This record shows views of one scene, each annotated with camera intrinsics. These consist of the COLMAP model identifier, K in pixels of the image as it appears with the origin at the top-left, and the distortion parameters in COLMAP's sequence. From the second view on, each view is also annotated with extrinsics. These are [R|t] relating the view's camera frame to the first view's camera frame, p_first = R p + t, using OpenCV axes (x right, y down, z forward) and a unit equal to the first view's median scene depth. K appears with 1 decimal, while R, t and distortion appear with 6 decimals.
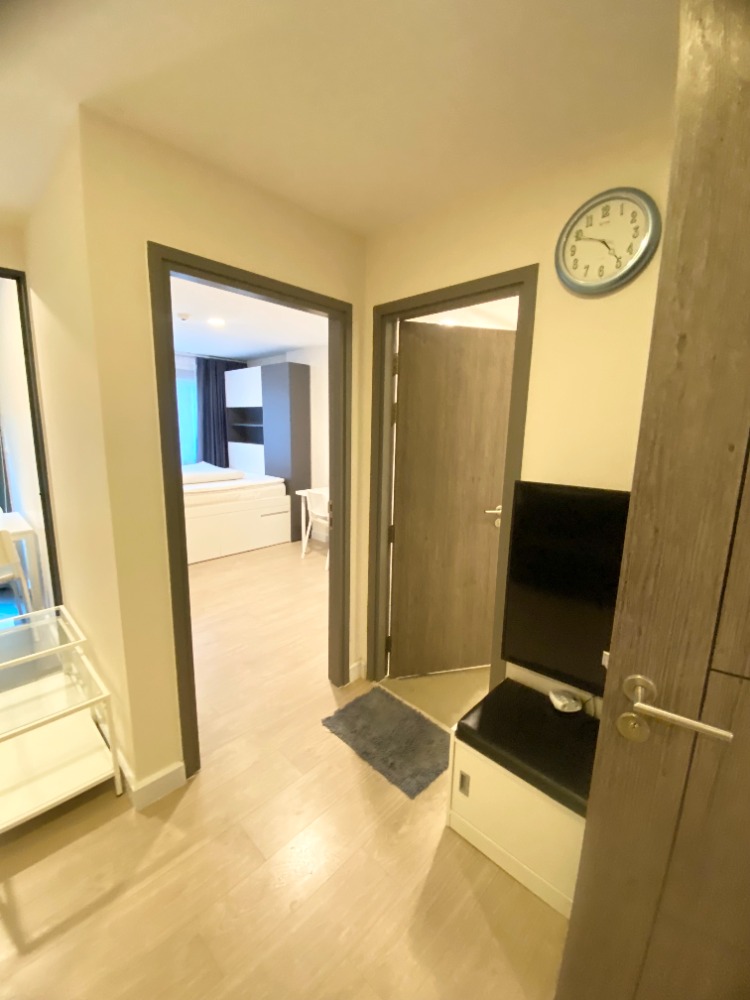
lens RADIAL K [[404.9, 0, 372.0], [0, 404.9, 497.2], [0, 0, 1]] dist [0.016527, -0.017310]
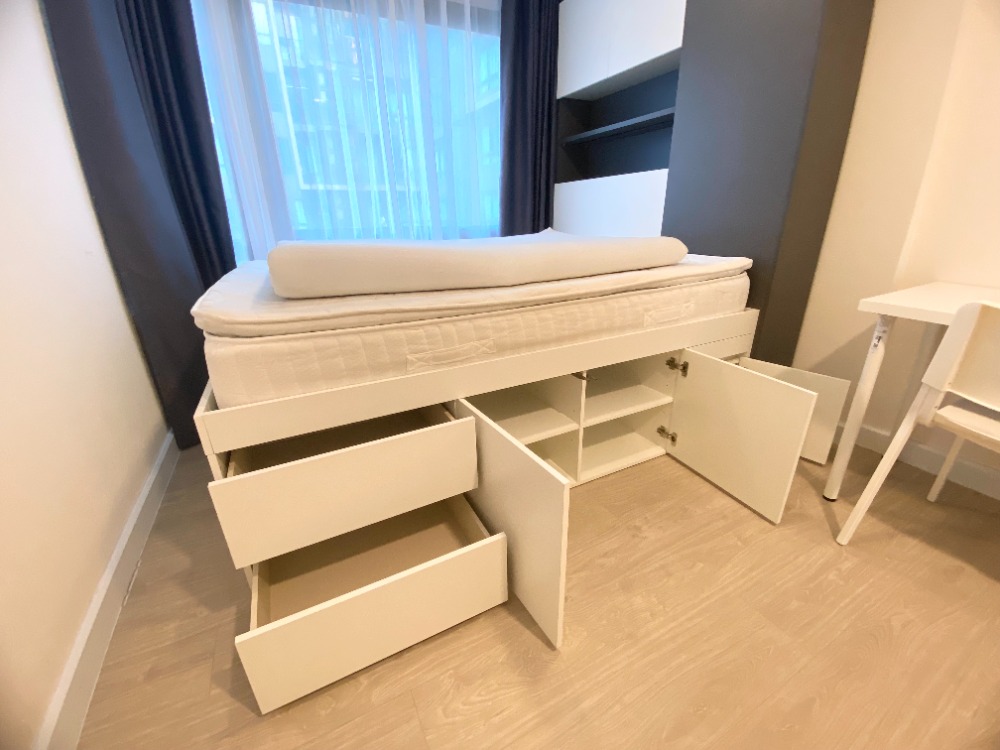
lens RADIAL K [[404.9, 0, 504.0], [0, 404.9, 376.5], [0, 0, 1]] dist [0.016527, -0.017310]
pose [[0.947575, 0.077942, -0.309880, -0.725017], [-0.016851, 0.980634, 0.195122, -0.029818], [0.319087, -0.179671, 0.930538, 1.461350]]
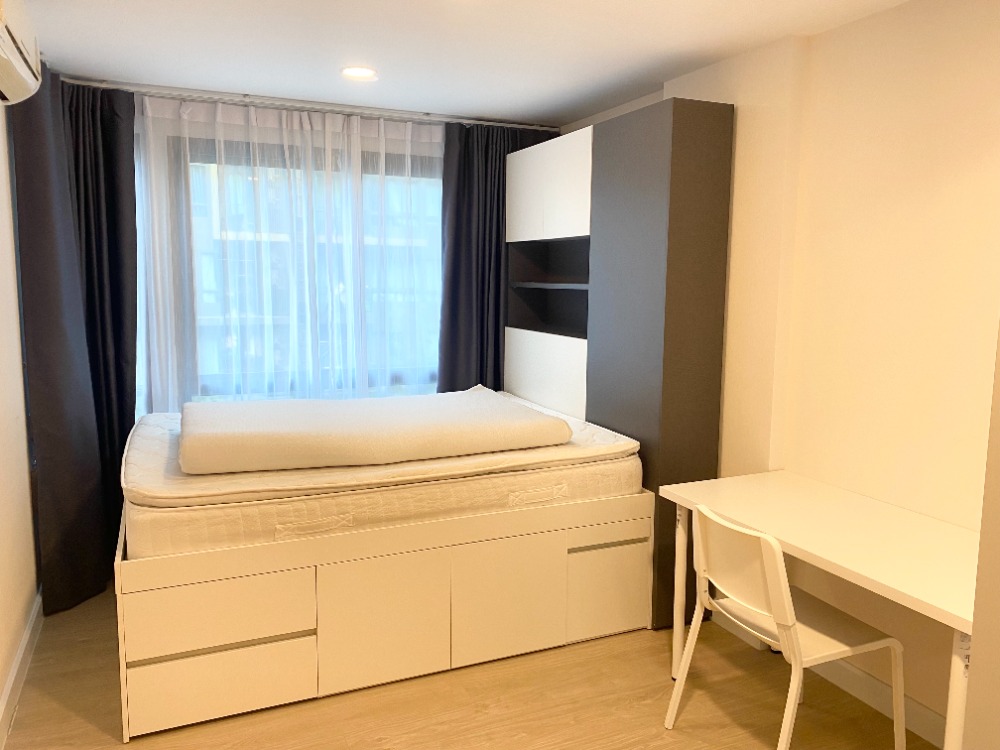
lens RADIAL K [[765.8, 0, 513.0], [0, 765.8, 375.7], [0, 0, 1]] dist [0.028157, -0.007172]
pose [[0.928016, 0.034657, -0.370925, -0.190312], [-0.055231, 0.997460, -0.044985, -0.161091], [0.368424, 0.062234, 0.927573, 0.875072]]
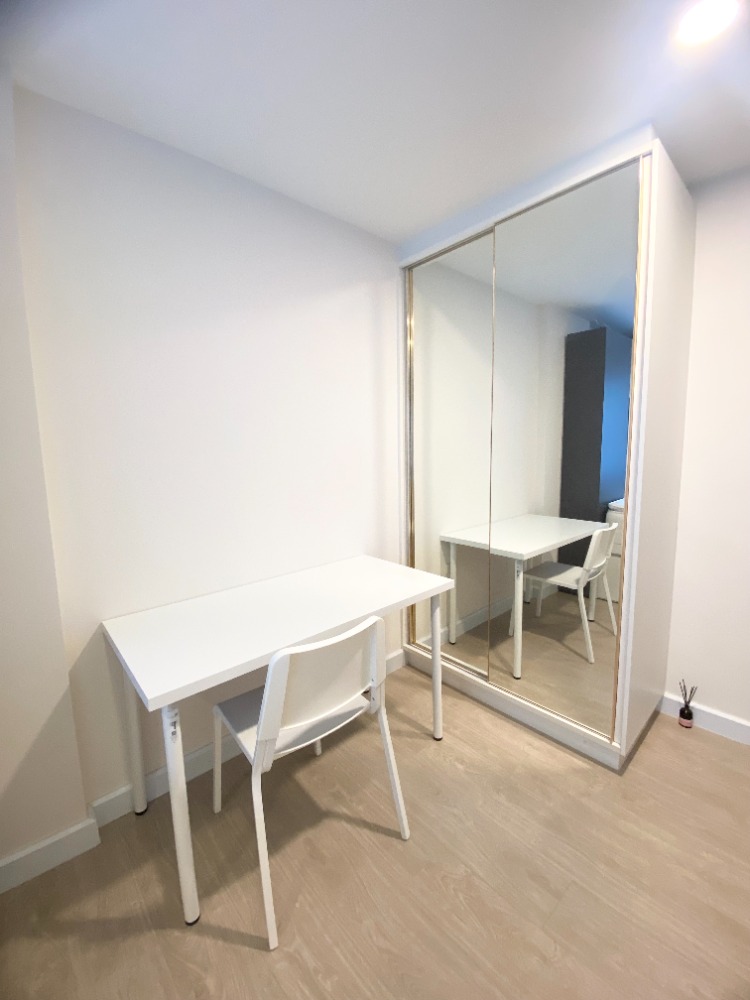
lens RADIAL K [[404.9, 0, 367.3], [0, 404.9, 502.2], [0, 0, 1]] dist [0.016527, -0.017310]
pose [[0.093619, -0.152229, 0.983901, -0.816709], [0.217153, 0.967571, 0.129040, -0.256837], [-0.971638, 0.201576, 0.123639, 1.871117]]
